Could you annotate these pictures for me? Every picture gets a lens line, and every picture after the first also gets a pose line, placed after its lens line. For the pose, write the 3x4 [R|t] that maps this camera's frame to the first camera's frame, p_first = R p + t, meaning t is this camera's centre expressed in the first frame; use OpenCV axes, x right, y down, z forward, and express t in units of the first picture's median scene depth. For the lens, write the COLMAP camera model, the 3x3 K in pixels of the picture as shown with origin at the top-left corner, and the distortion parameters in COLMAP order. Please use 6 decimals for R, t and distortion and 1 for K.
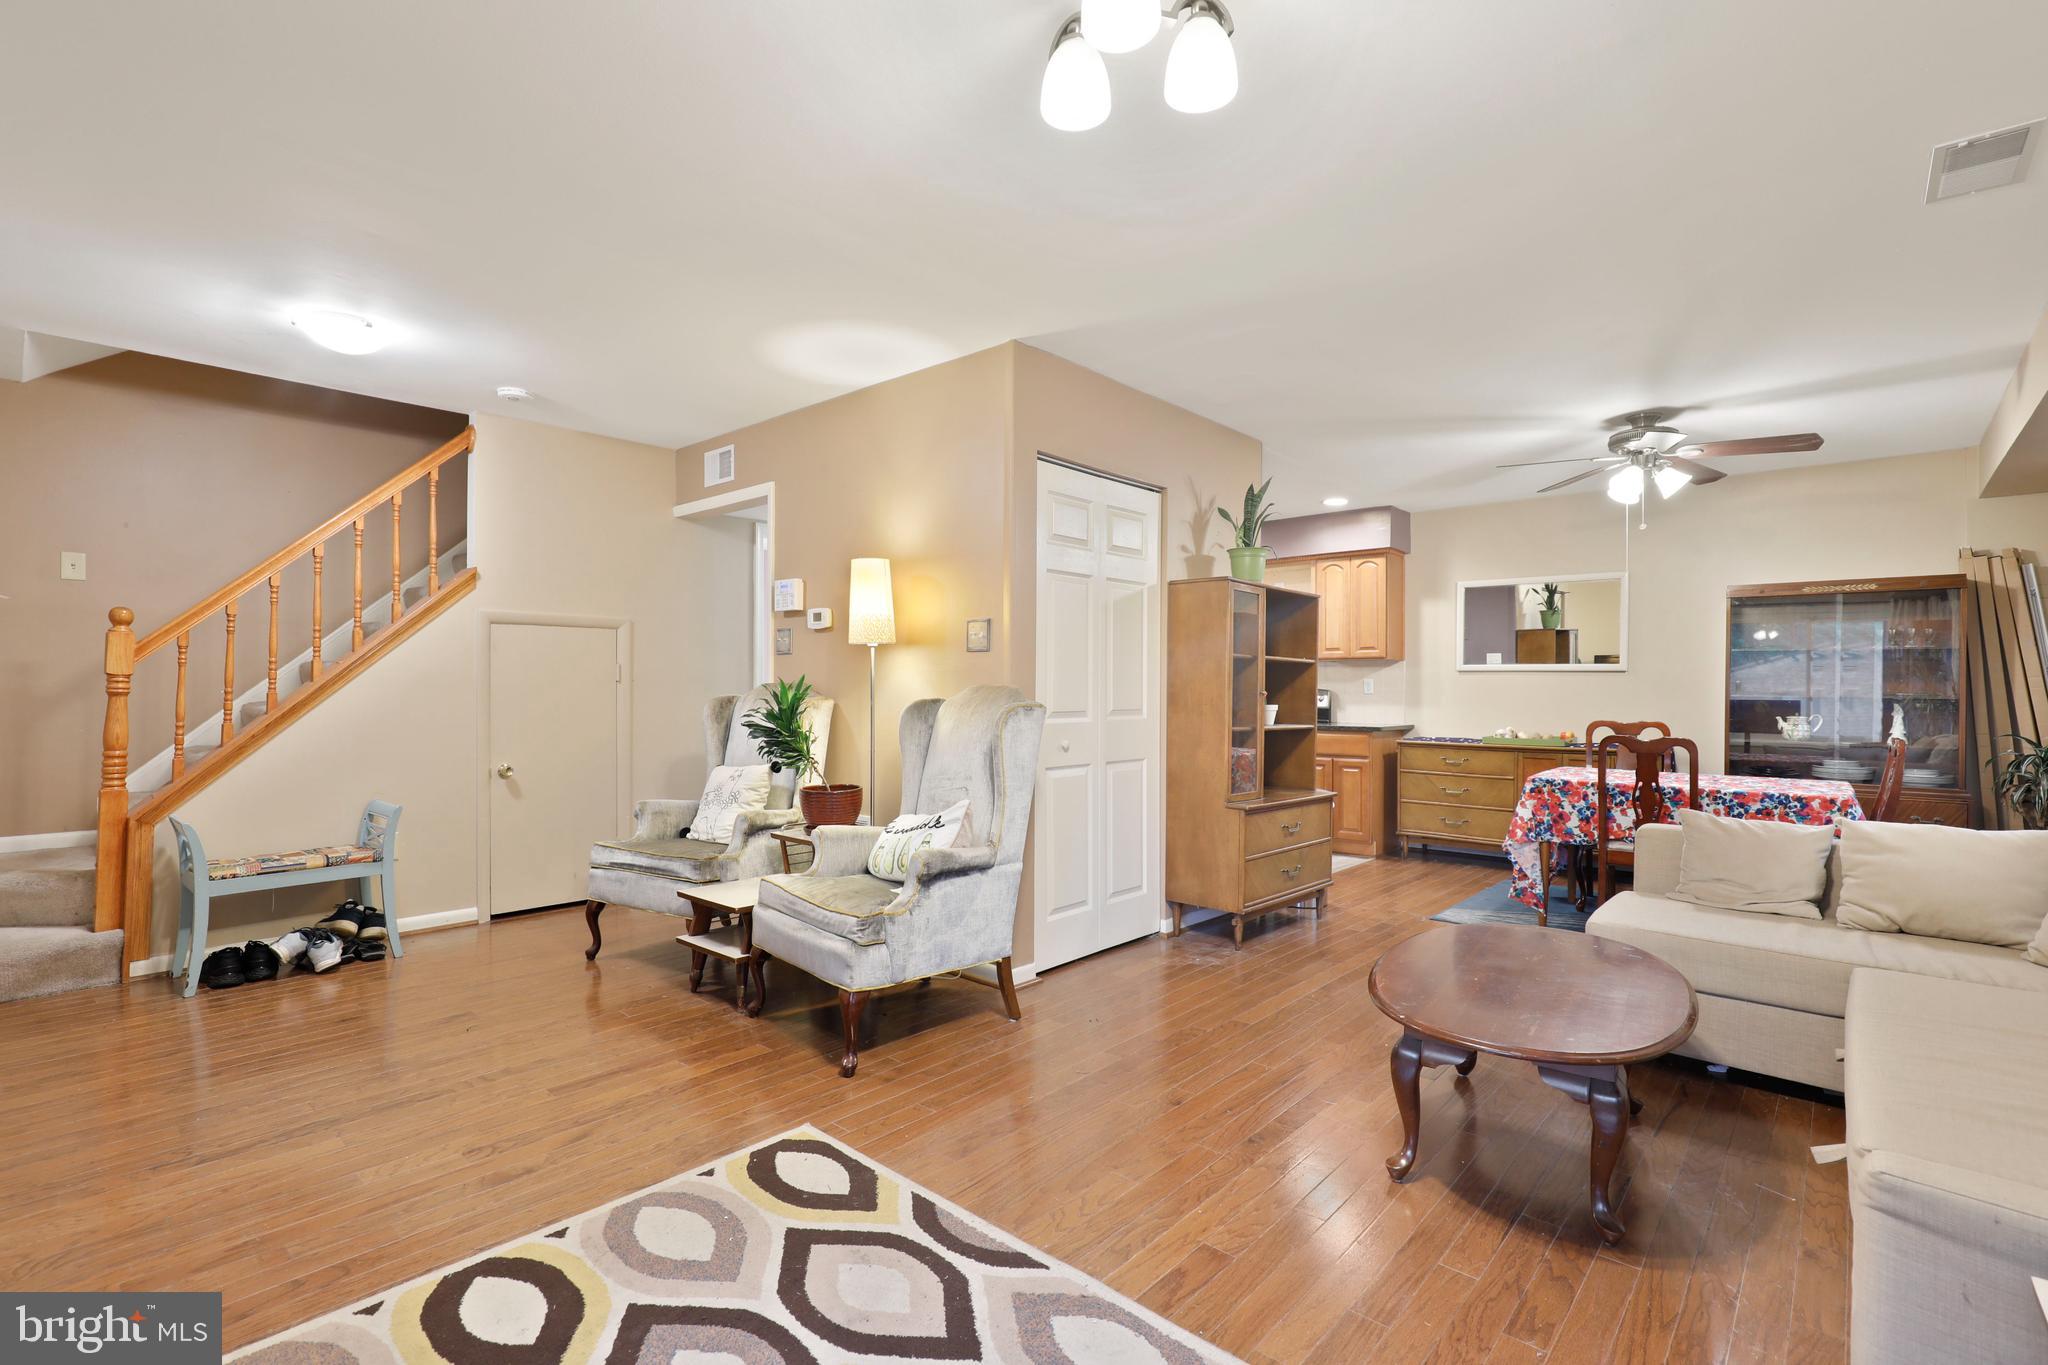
lens RADIAL K [[945.6, 0, 982.4], [0, 945.6, 706.3], [0, 0, 1]] dist [-0.009844, 0.001917]
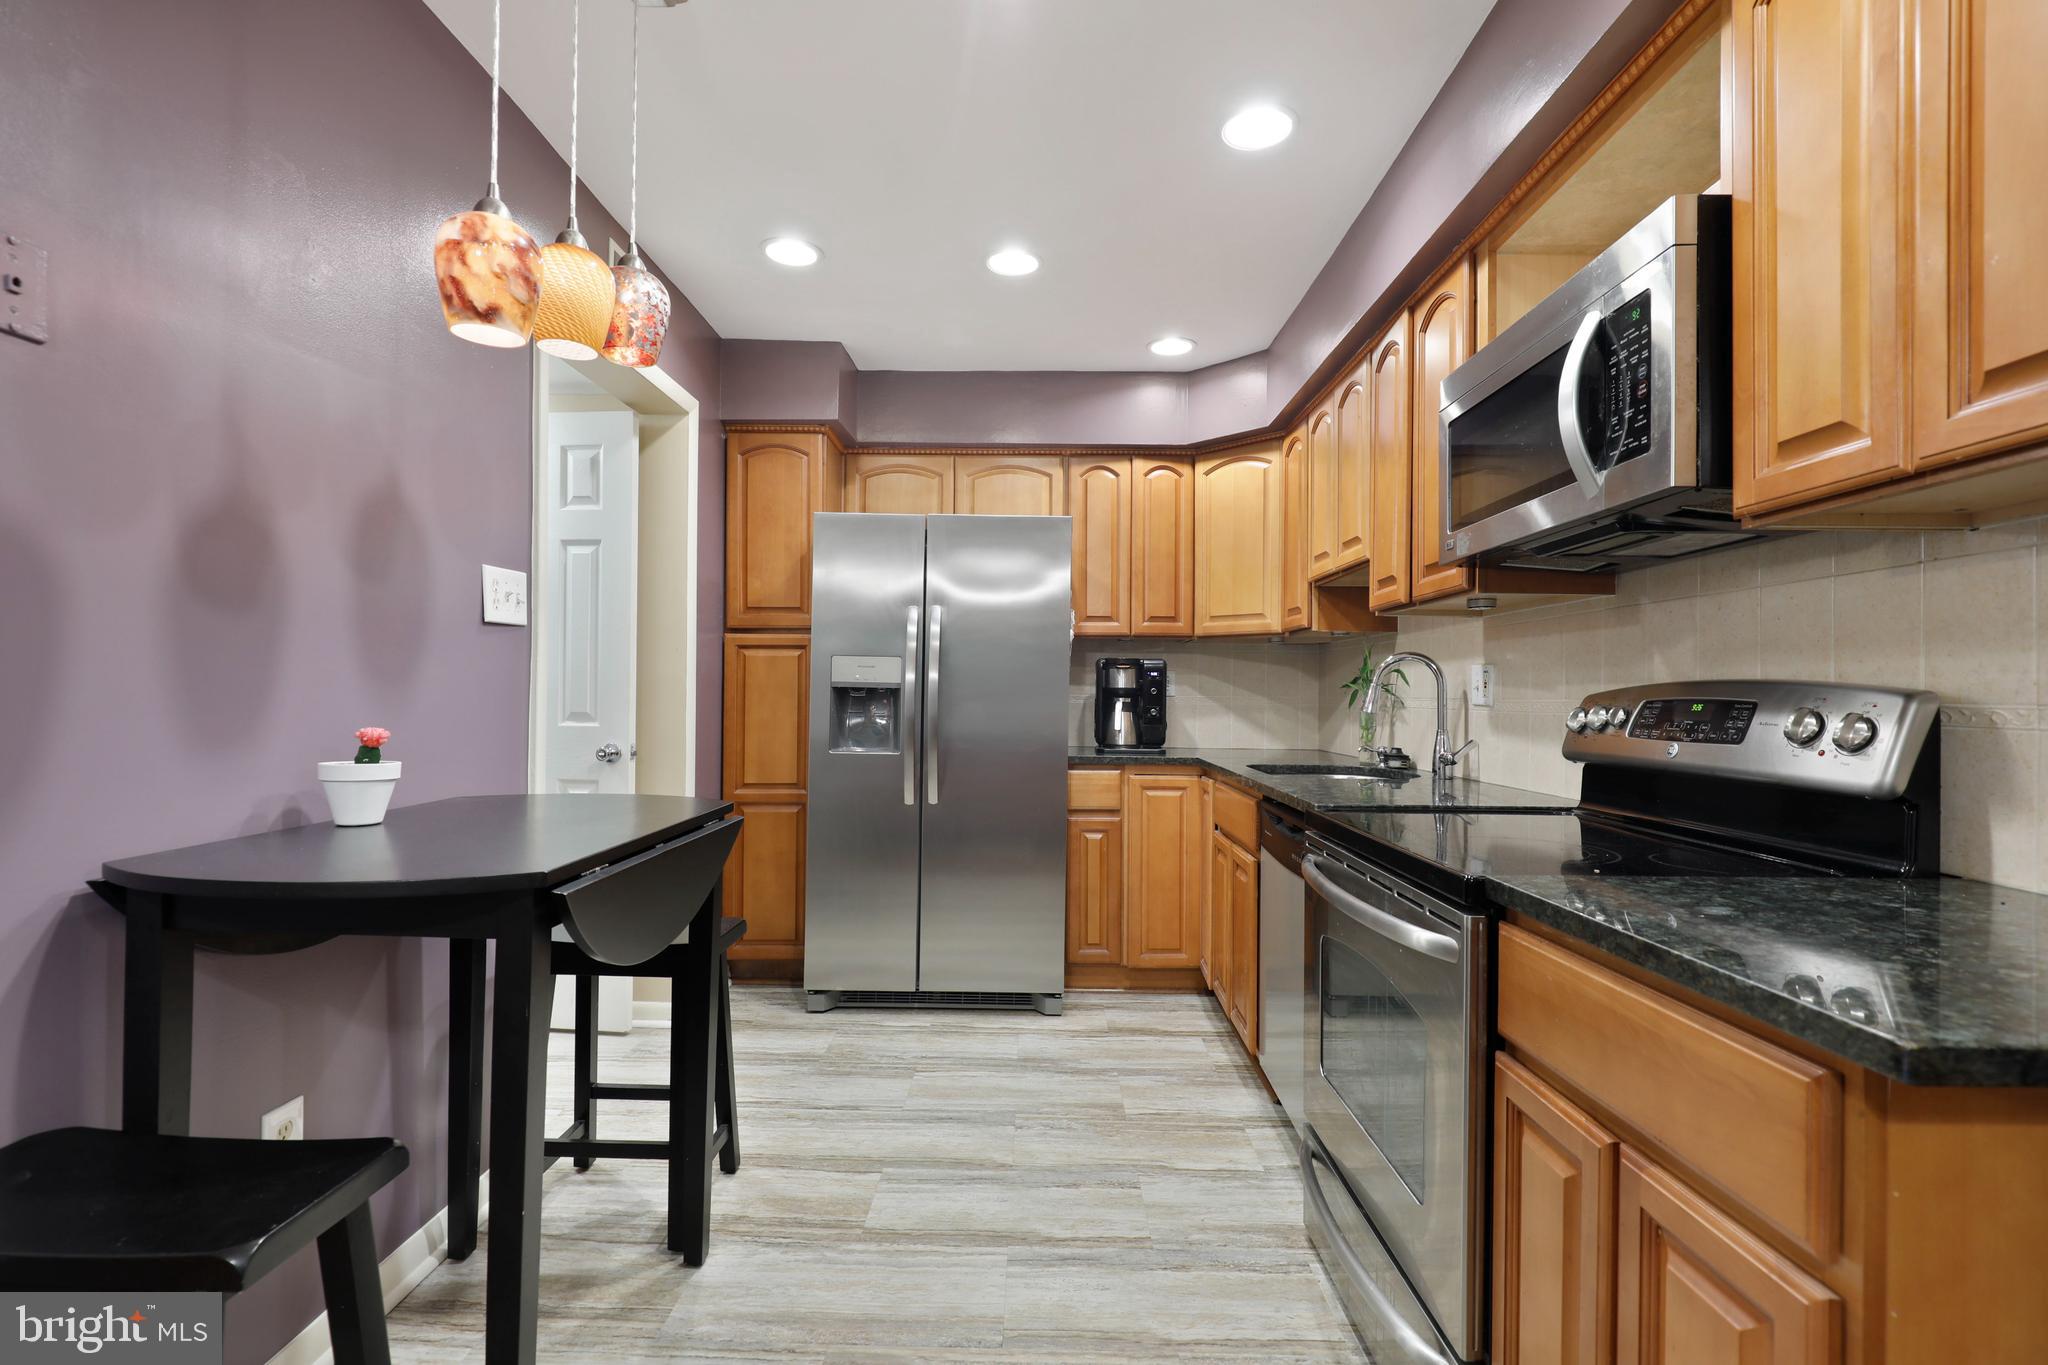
lens RADIAL K [[945.6, 0, 1021.9], [0, 945.6, 700.5], [0, 0, 1]] dist [-0.009844, 0.001917]
pose [[0.668767, 0.003709, -0.743463, 0.705744], [-0.014895, 0.999854, -0.008410, -0.018887], [0.743323, 0.016698, 0.668724, 1.395223]]
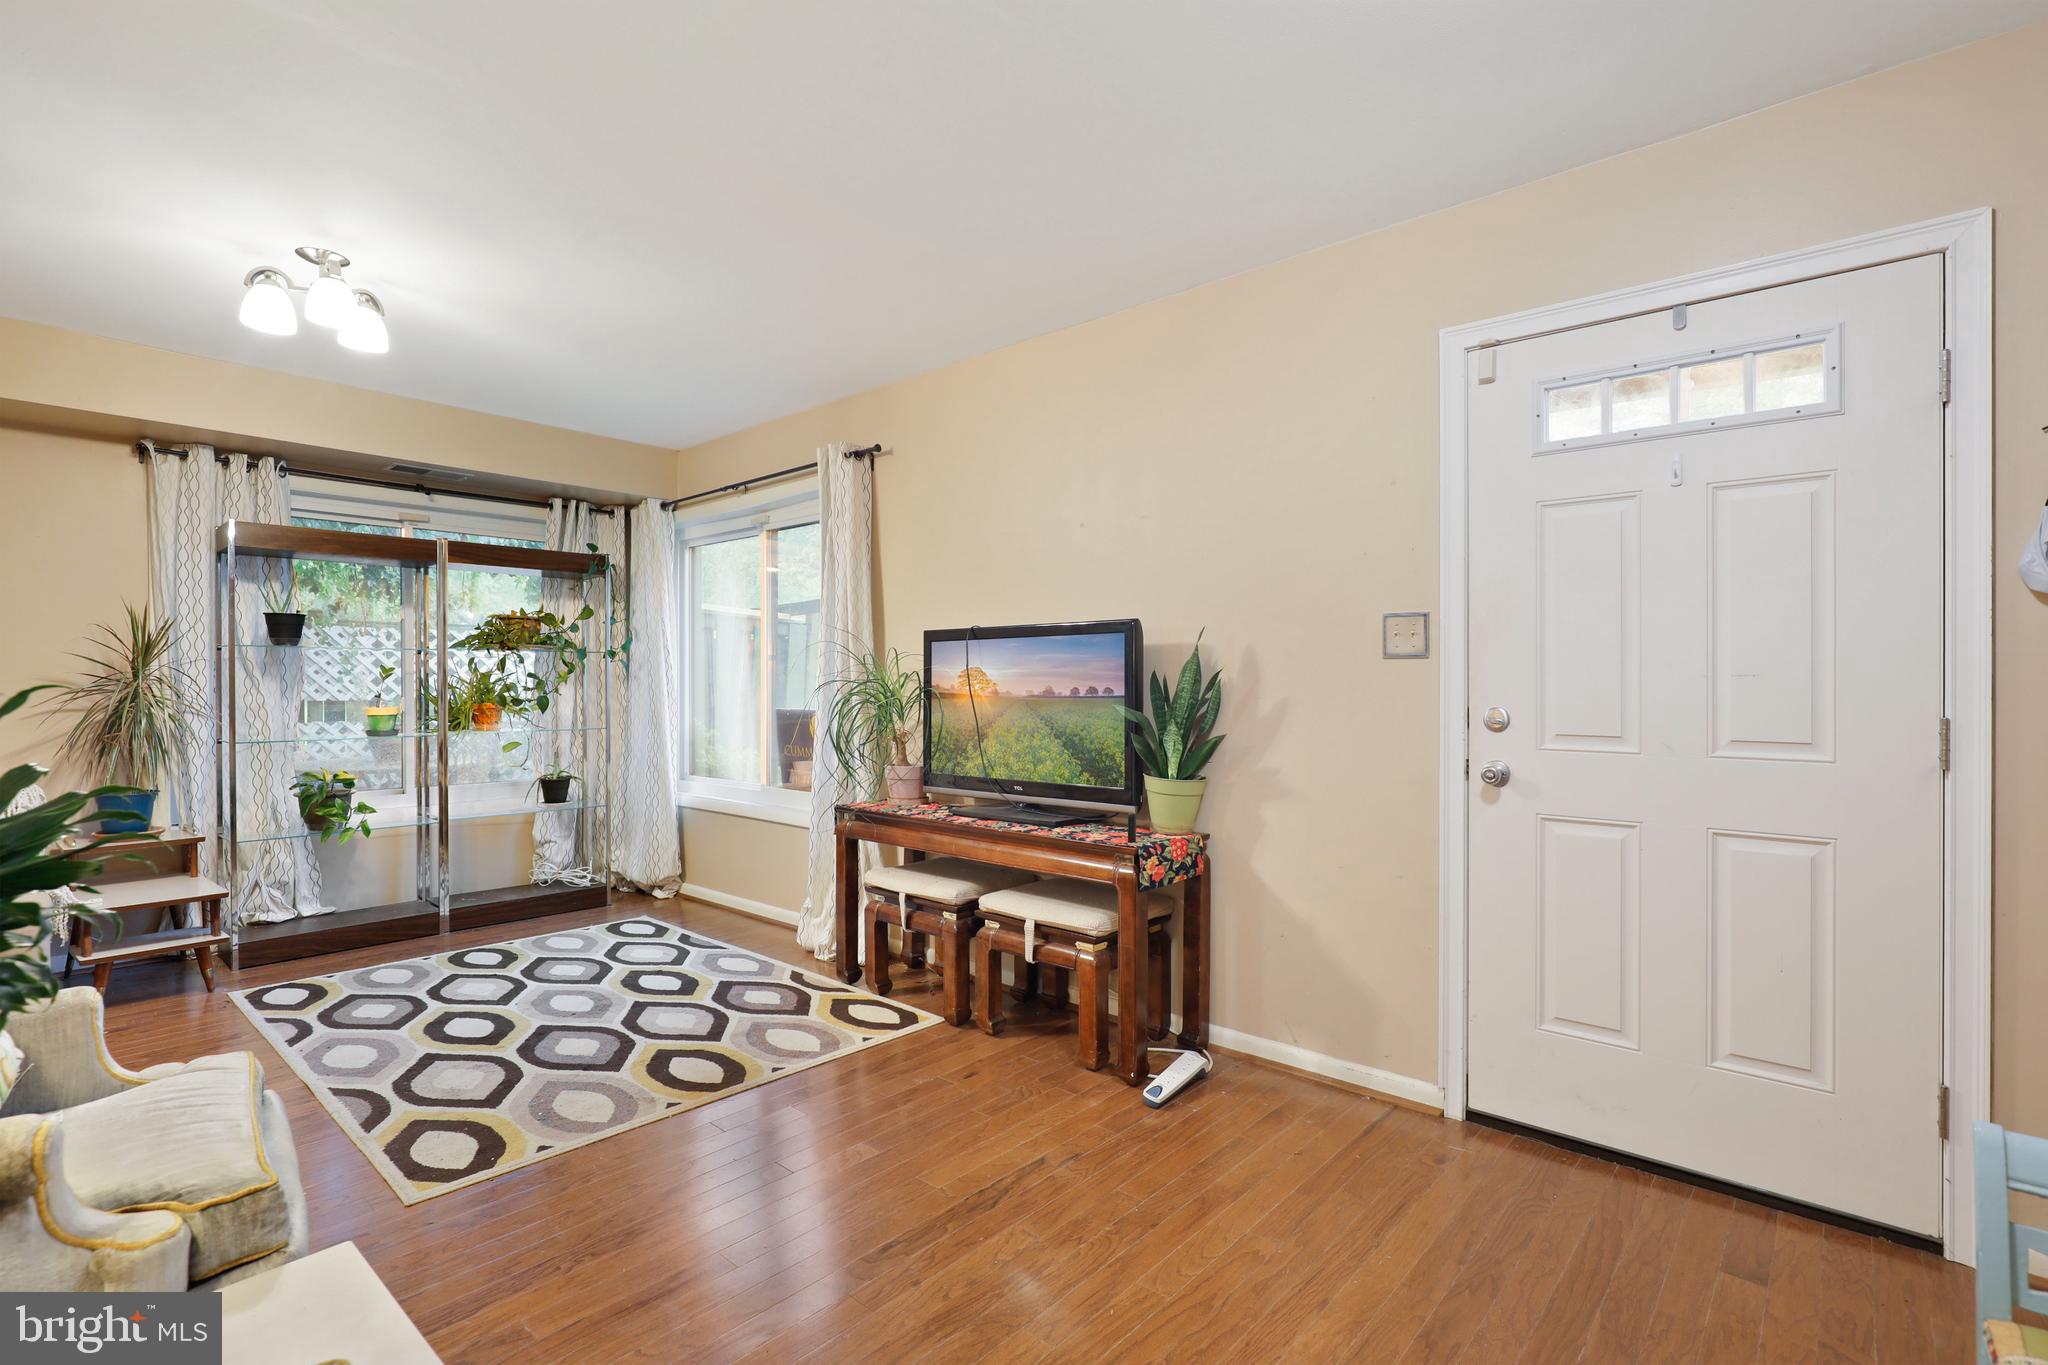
lens RADIAL K [[945.6, 0, 1014.6], [0, 945.6, 686.4], [0, 0, 1]] dist [-0.009844, 0.001917]
pose [[-0.999467, -0.005774, -0.032124, -0.448917], [-0.006452, 0.999758, 0.021048, -0.029644], [0.031995, 0.021244, -0.999262, 1.181791]]
